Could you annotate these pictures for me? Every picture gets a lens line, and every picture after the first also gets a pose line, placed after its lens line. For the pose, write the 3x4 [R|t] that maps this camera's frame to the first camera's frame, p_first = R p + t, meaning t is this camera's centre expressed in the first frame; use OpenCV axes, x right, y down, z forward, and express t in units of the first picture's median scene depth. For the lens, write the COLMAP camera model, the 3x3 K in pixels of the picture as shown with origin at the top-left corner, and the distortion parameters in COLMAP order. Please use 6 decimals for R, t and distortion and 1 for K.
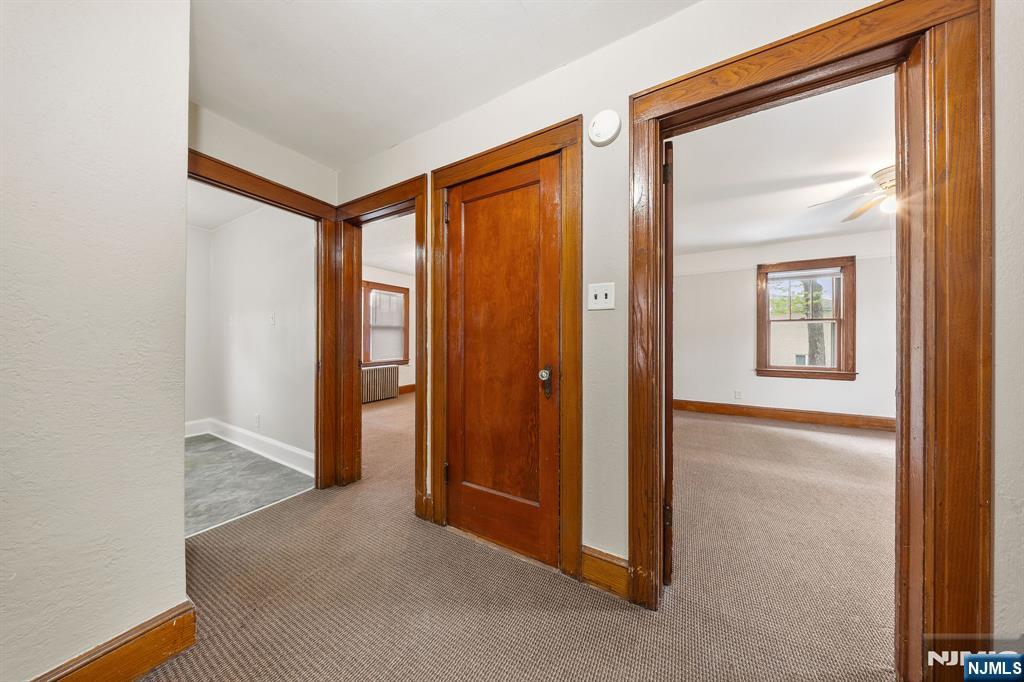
lens RADIAL K [[303.1, 0, 513.3], [0, 303.1, 337.3], [0, 0, 1]] dist [0.011528, -0.004081]
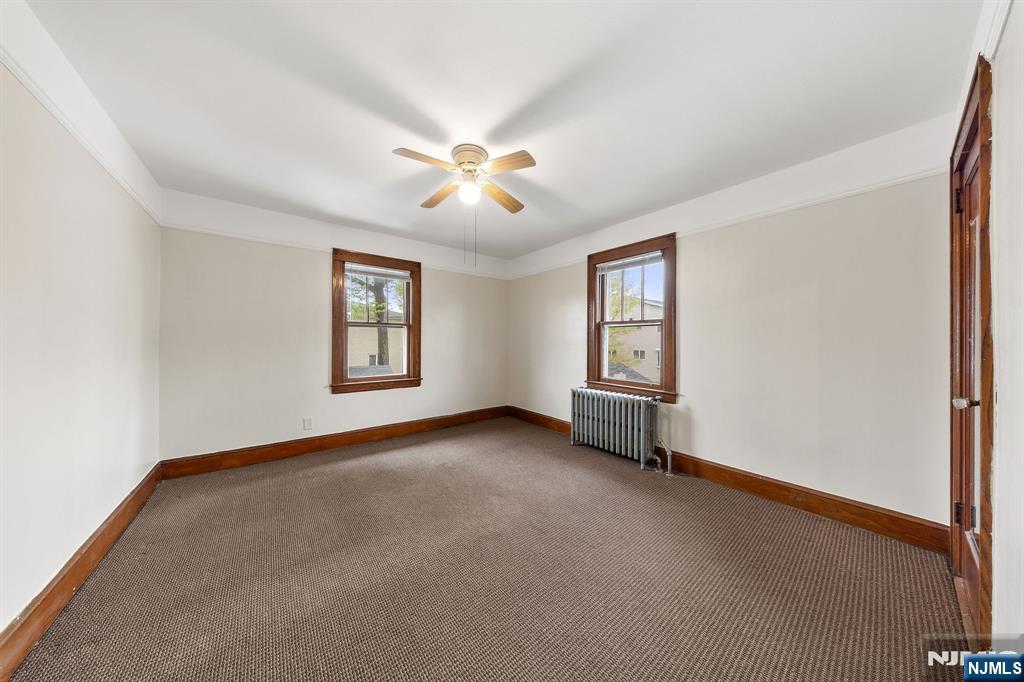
lens RADIAL K [[303.1, 0, 513.3], [0, 303.1, 337.3], [0, 0, 1]] dist [0.011528, -0.004081]
pose [[0.370725, 0.007769, 0.928710, 0.274649], [-0.001459, 0.999969, -0.007783, -0.011239], [-0.928741, 0.001531, 0.370725, 0.314270]]
